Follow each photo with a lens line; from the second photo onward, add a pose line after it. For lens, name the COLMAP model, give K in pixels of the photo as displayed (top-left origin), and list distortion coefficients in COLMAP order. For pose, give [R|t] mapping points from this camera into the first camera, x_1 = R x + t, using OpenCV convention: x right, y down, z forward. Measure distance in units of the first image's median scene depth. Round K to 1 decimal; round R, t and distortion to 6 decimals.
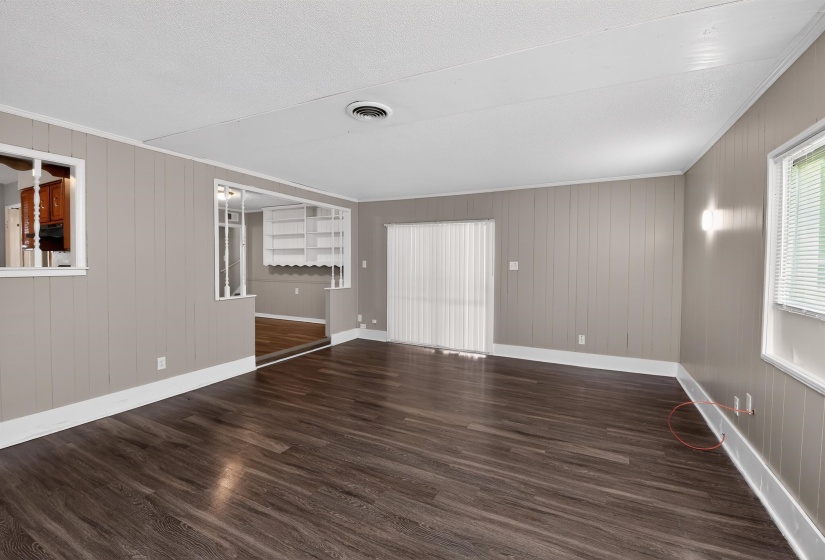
lens RADIAL K [[360.6, 0, 413.4], [0, 360.6, 271.2], [0, 0, 1]] dist [-0.009679, -0.003402]
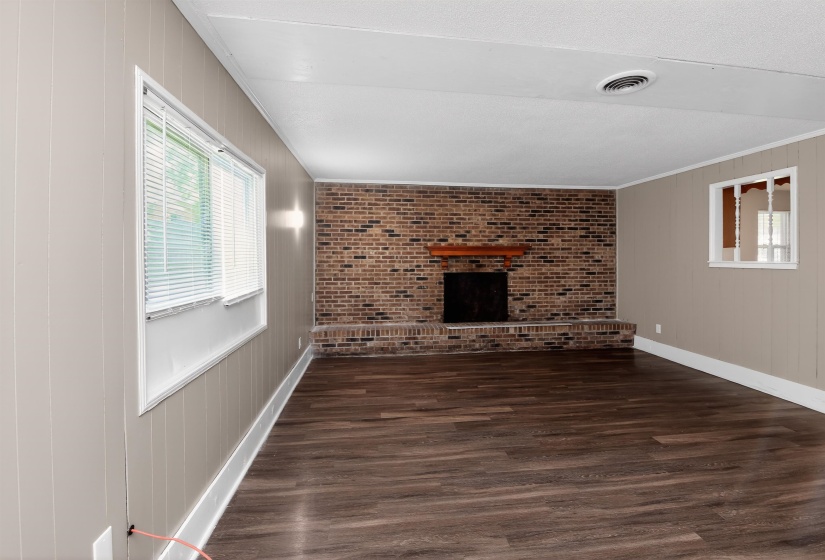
lens RADIAL K [[360.6, 0, 425.8], [0, 360.6, 261.0], [0, 0, 1]] dist [-0.009679, -0.003402]
pose [[-0.815724, 0.000251, -0.578441, 0.854244], [-0.018051, 0.999502, 0.025889, -0.030530], [0.578159, 0.031559, -0.815313, 1.586746]]
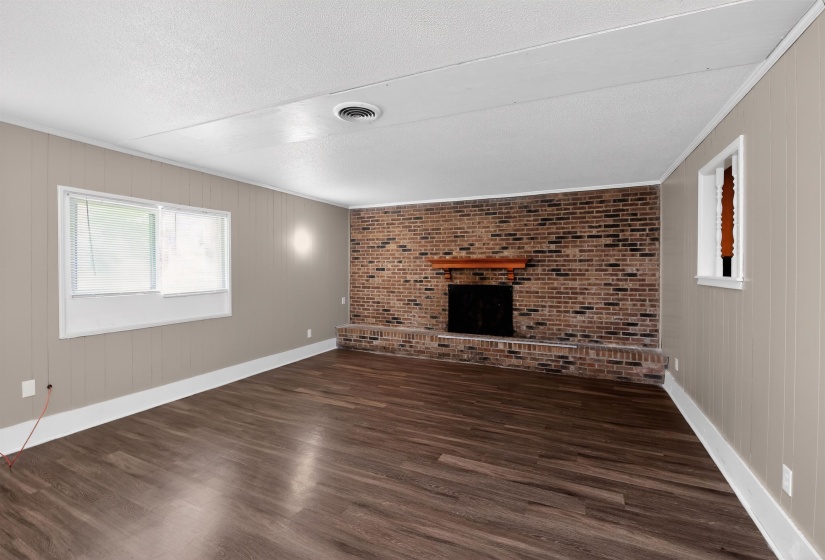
lens RADIAL K [[360.6, 0, 426.7], [0, 360.6, 275.6], [0, 0, 1]] dist [-0.009679, -0.003402]
pose [[-0.997823, -0.006564, -0.065623, -0.274755], [-0.009330, 0.999076, 0.041943, -0.057380], [0.065287, 0.042464, -0.996963, 2.189637]]
